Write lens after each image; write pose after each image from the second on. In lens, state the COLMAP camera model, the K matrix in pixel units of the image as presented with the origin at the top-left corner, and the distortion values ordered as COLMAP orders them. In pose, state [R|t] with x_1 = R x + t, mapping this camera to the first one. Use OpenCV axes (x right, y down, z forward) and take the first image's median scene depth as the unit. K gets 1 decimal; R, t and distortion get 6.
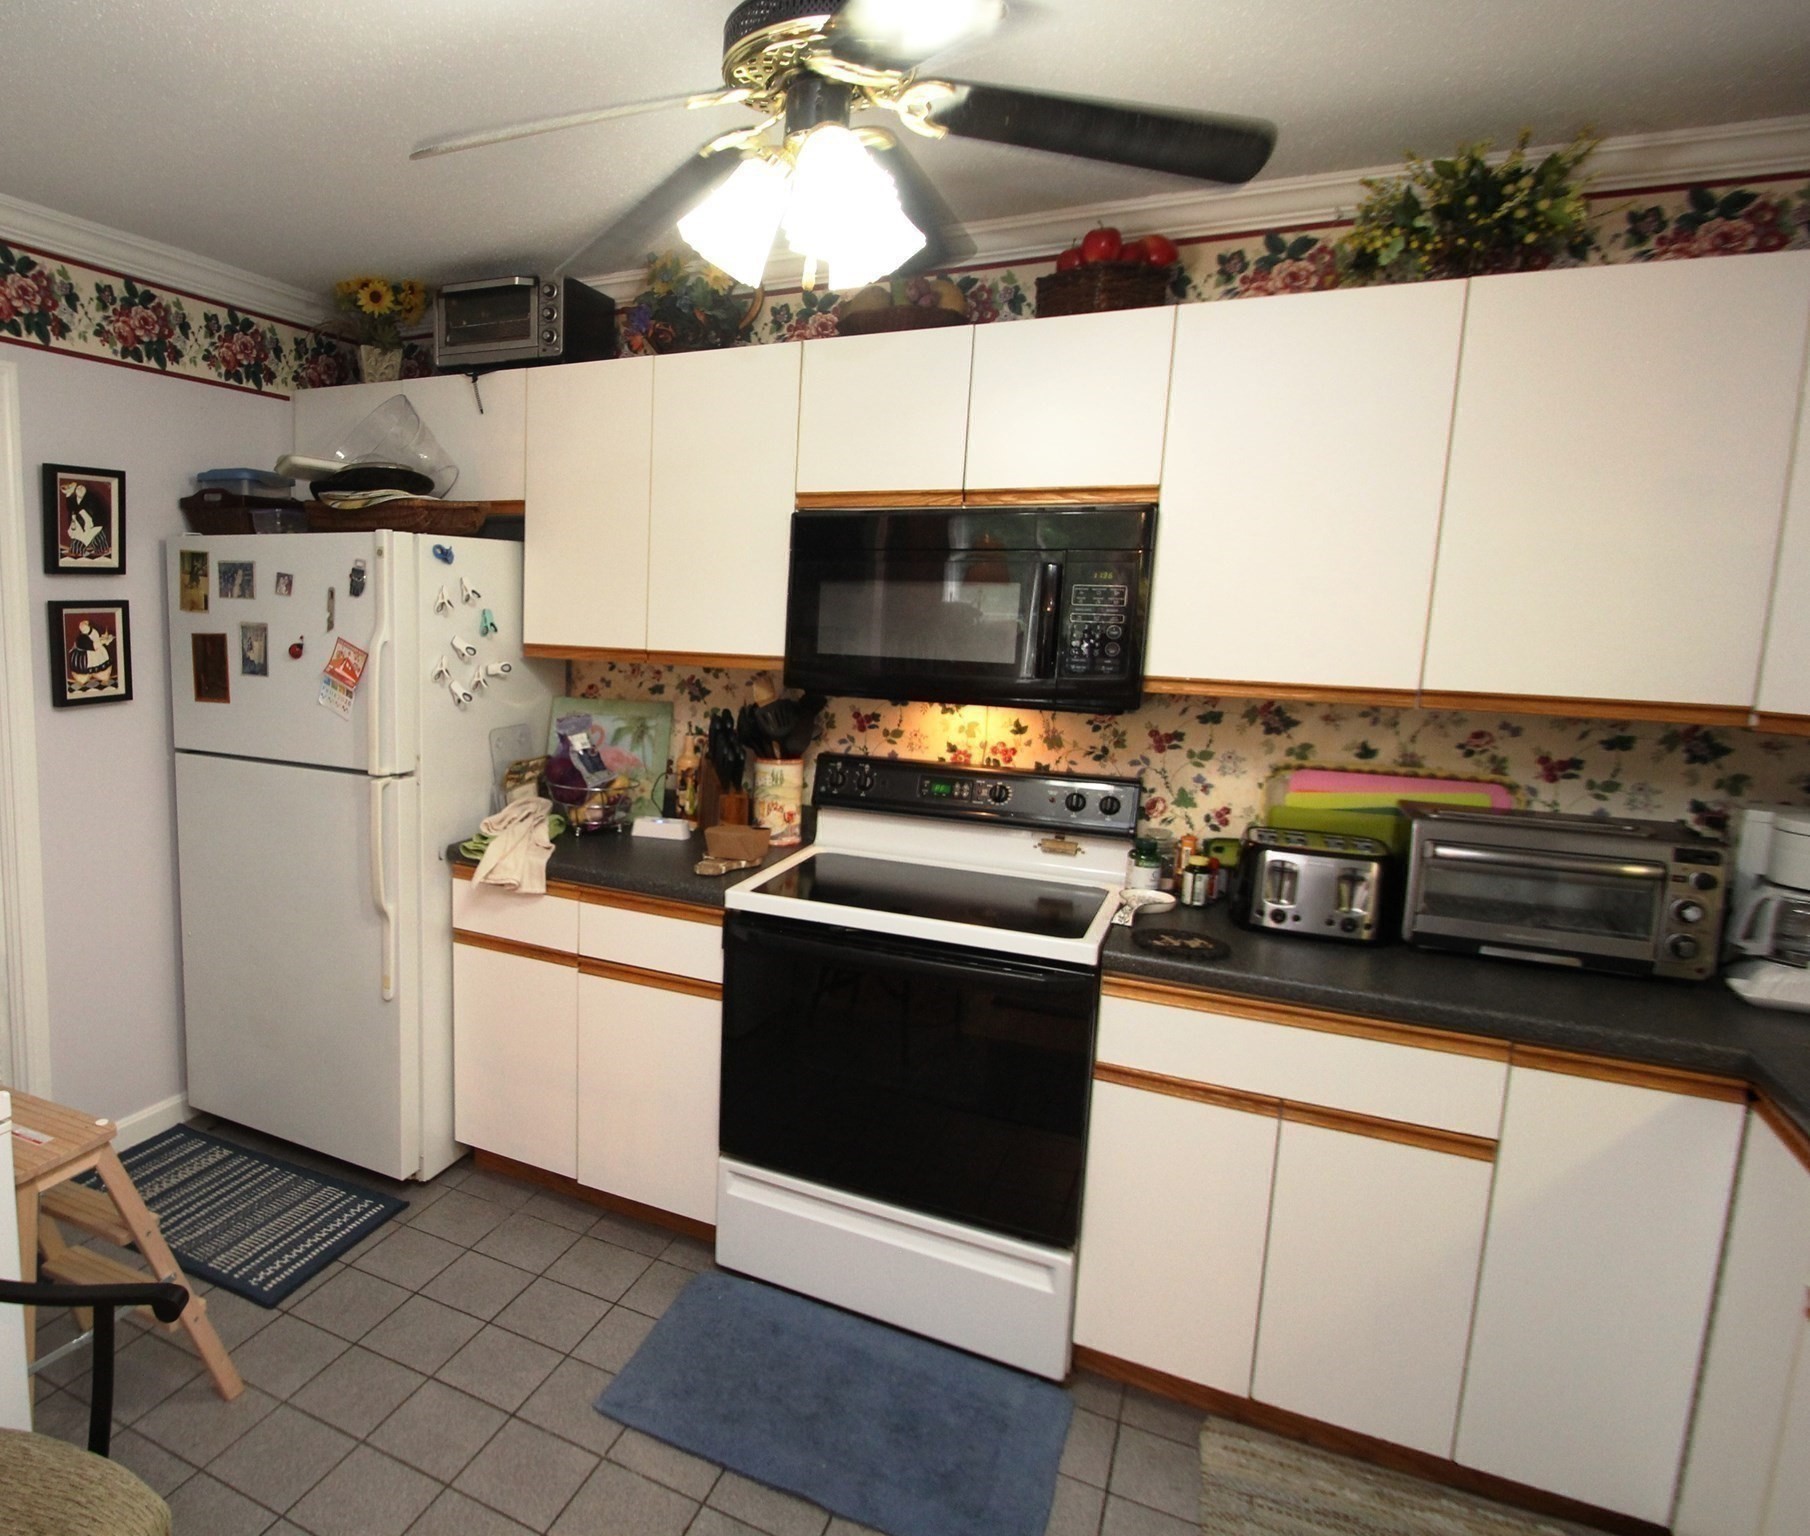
lens RADIAL K [[1162.3, 0, 904.2], [0, 1162.3, 742.5], [0, 0, 1]] dist [0.001256, -0.021523]
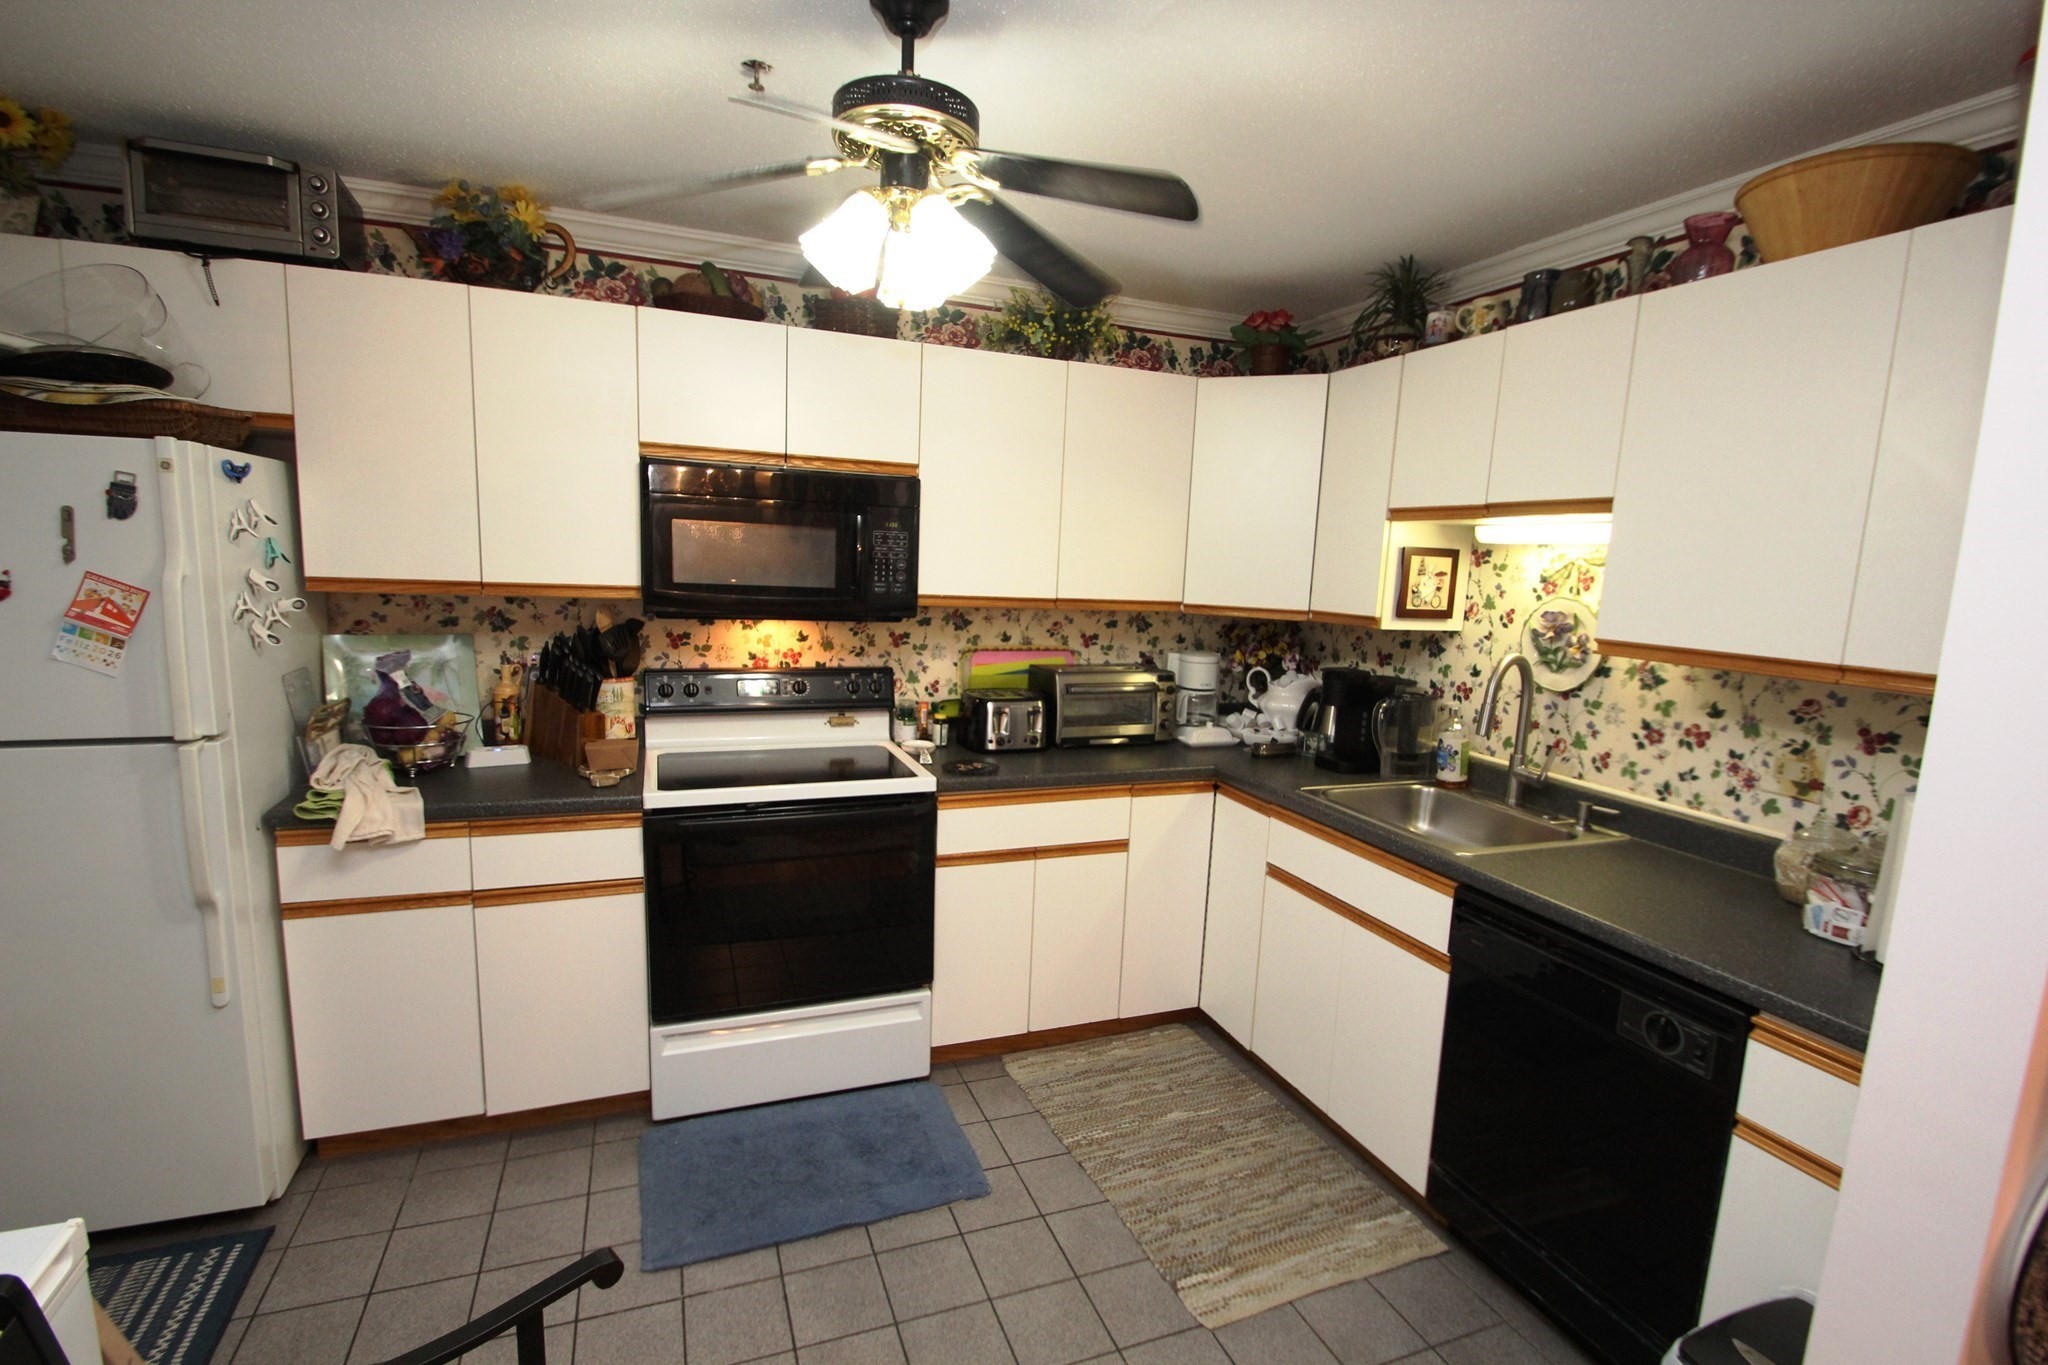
lens RADIAL K [[907.5, 0, 1024.0], [0, 907.5, 682.5], [0, 0, 1]] dist [0.000890, -0.009143]
pose [[0.649758, -0.097238, 0.753896, -0.540449], [0.069203, 0.995233, 0.068721, -0.014914], [-0.756984, 0.007519, 0.653390, 0.137590]]
